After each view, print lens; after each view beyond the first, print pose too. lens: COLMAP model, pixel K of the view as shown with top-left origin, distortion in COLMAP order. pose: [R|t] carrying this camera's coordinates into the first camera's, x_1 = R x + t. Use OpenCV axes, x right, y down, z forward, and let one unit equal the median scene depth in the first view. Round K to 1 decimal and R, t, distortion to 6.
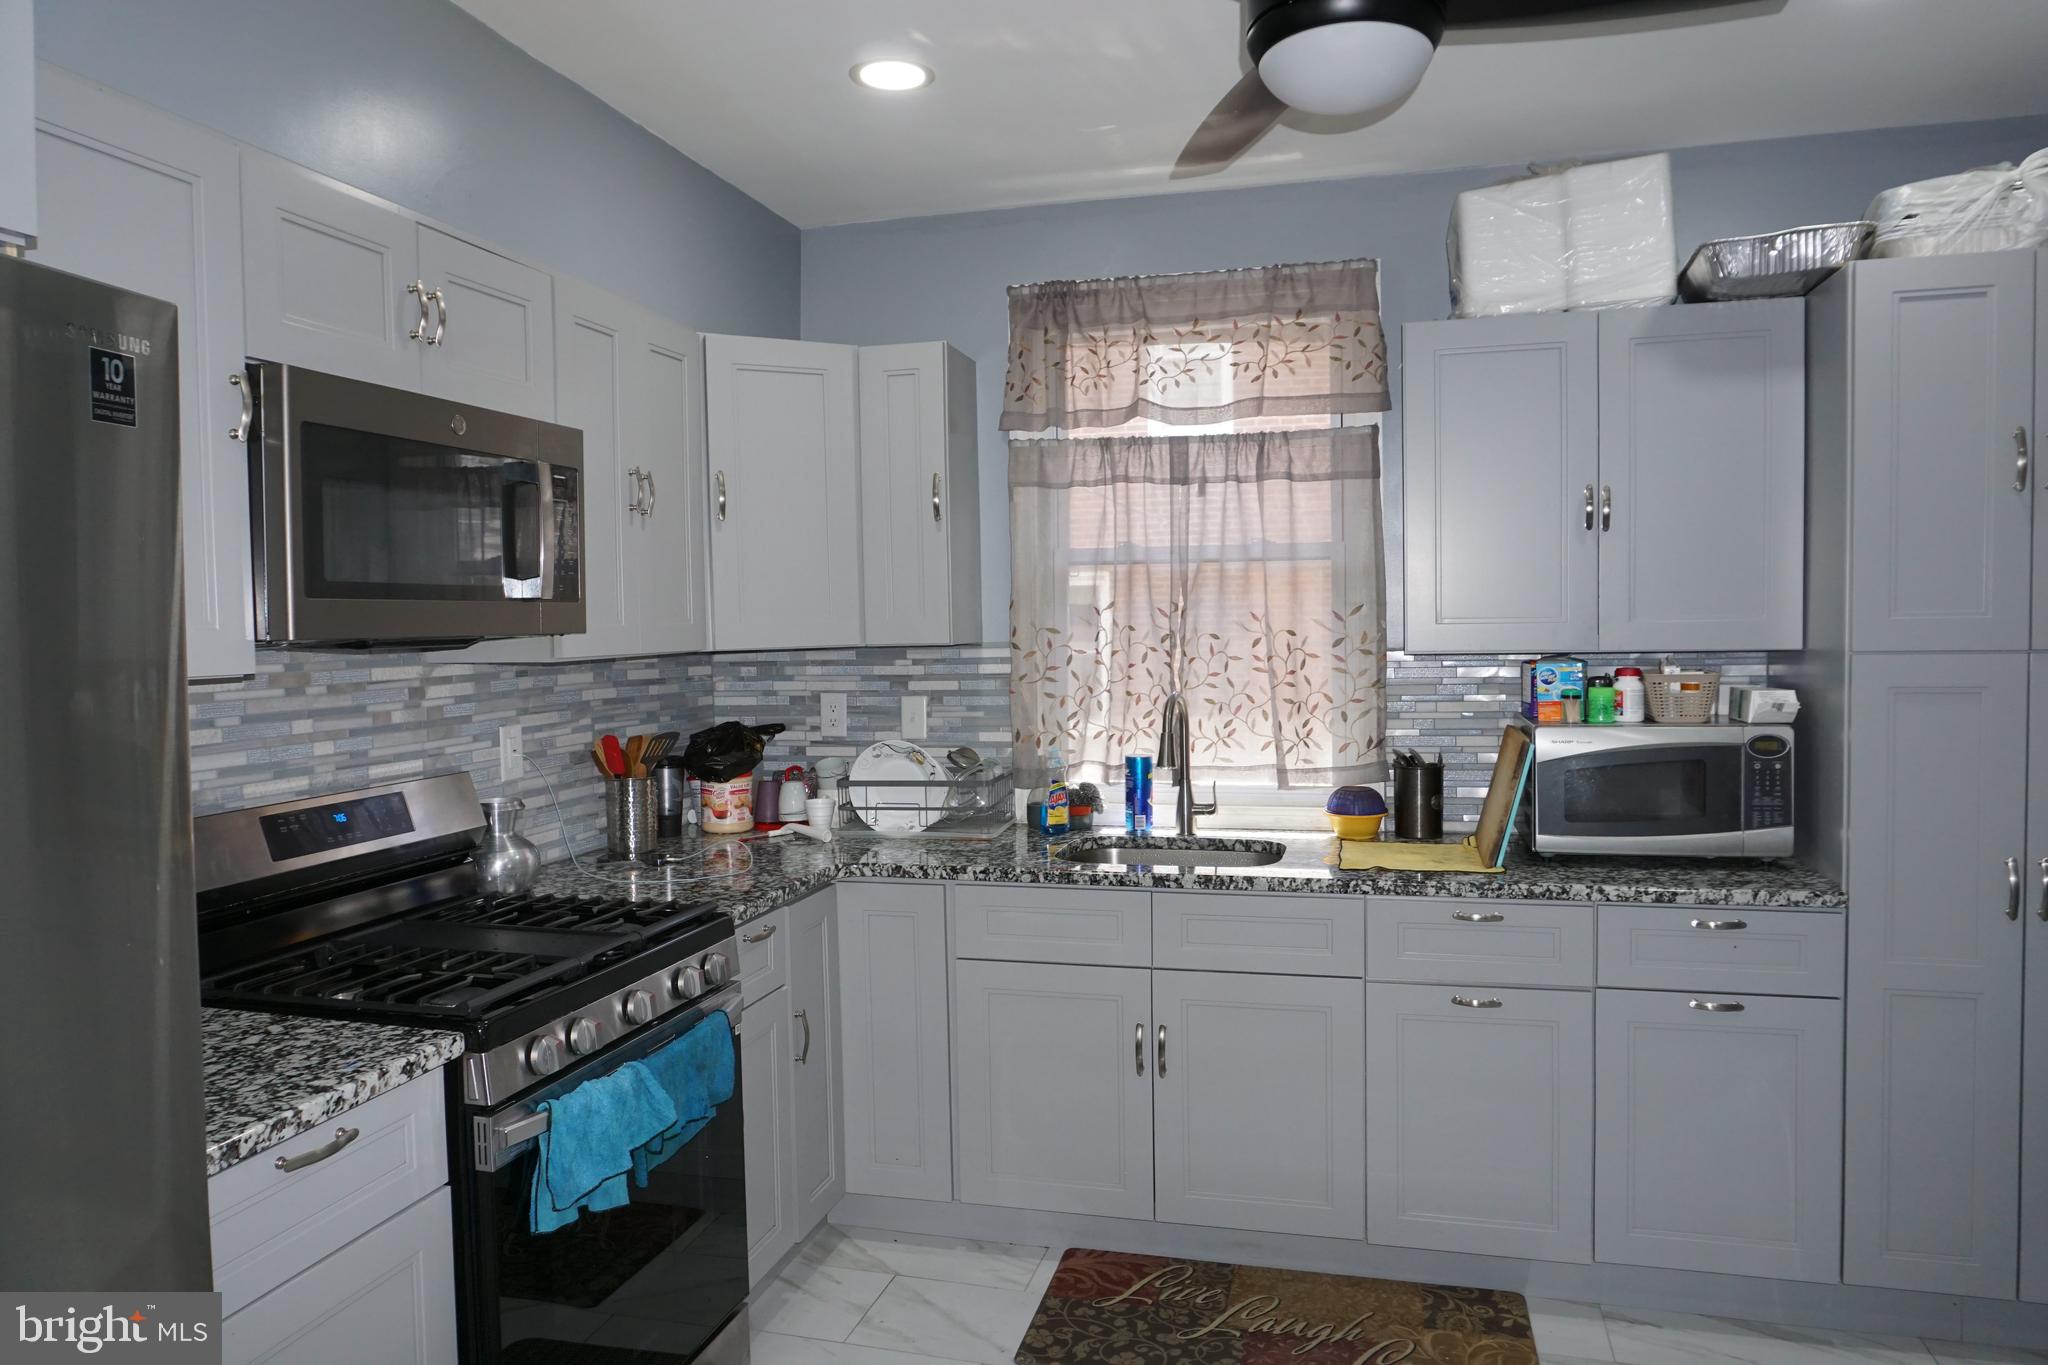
lens RADIAL K [[1376.3, 0, 1024.0], [0, 1376.3, 682.5], [0, 0, 1]] dist [-0.053371, 0.039623]
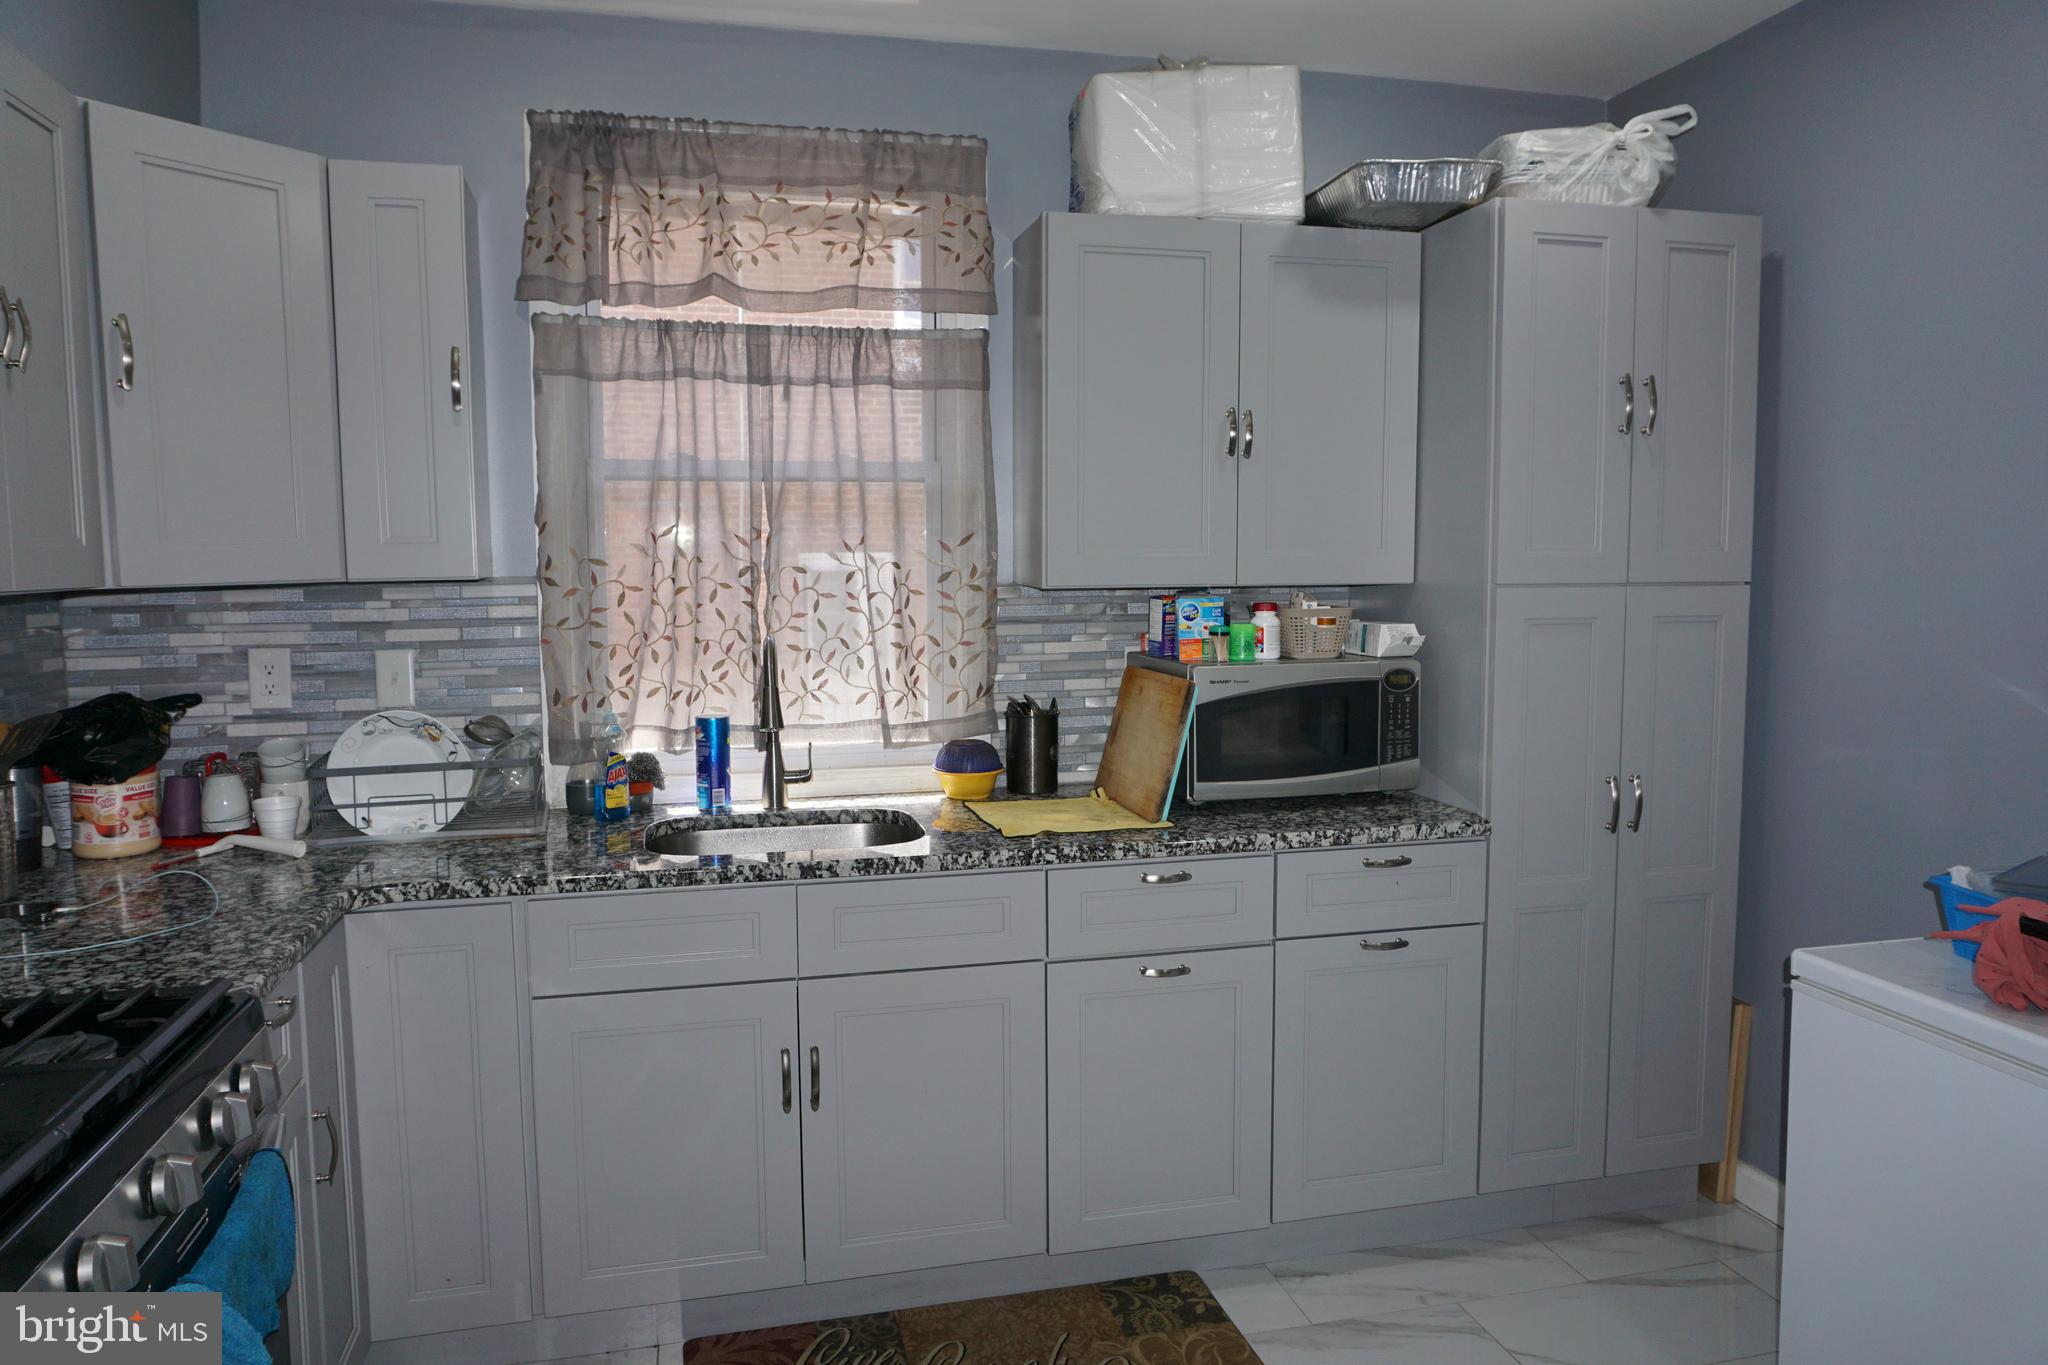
lens RADIAL K [[1393.7, 0, 1030.6], [0, 1393.7, 674.6], [0, 0, 1]] dist [-0.037275, 0.005328]
pose [[0.875530, -0.031547, 0.482133, -0.153104], [0.015179, 0.999170, 0.037813, 0.000241], [-0.482926, -0.025788, 0.875282, 0.193349]]
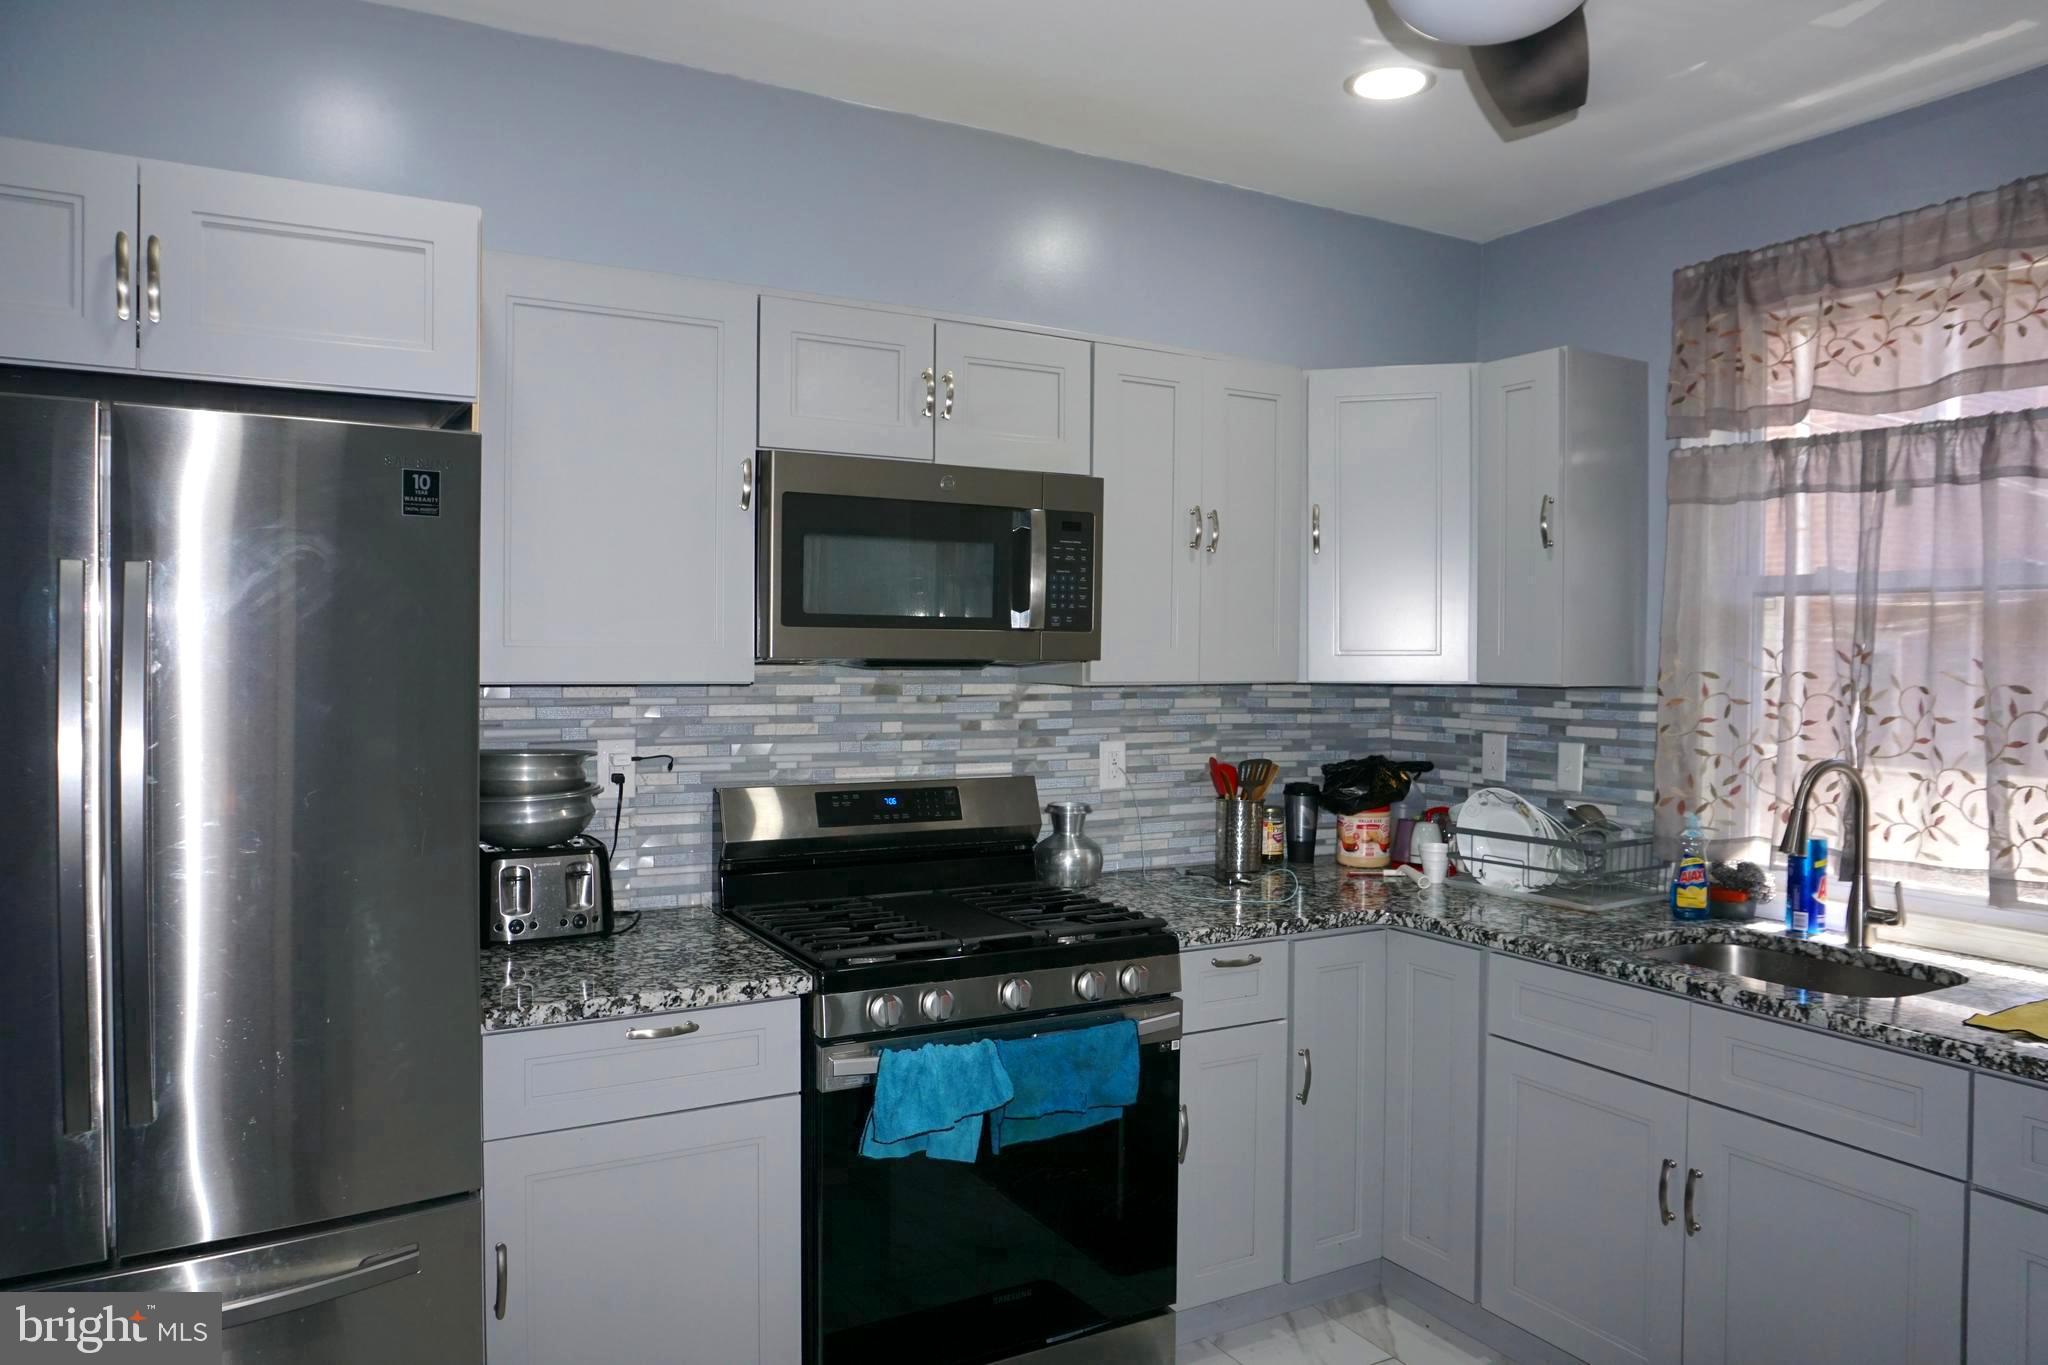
lens RADIAL K [[1376.3, 0, 1024.0], [0, 1376.3, 682.5], [0, 0, 1]] dist [-0.053371, 0.039623]
pose [[0.700997, 0.039781, -0.712054, 0.329941], [-0.054452, 0.998514, 0.002178, -0.013063], [0.711082, 0.037245, 0.702122, 0.133251]]
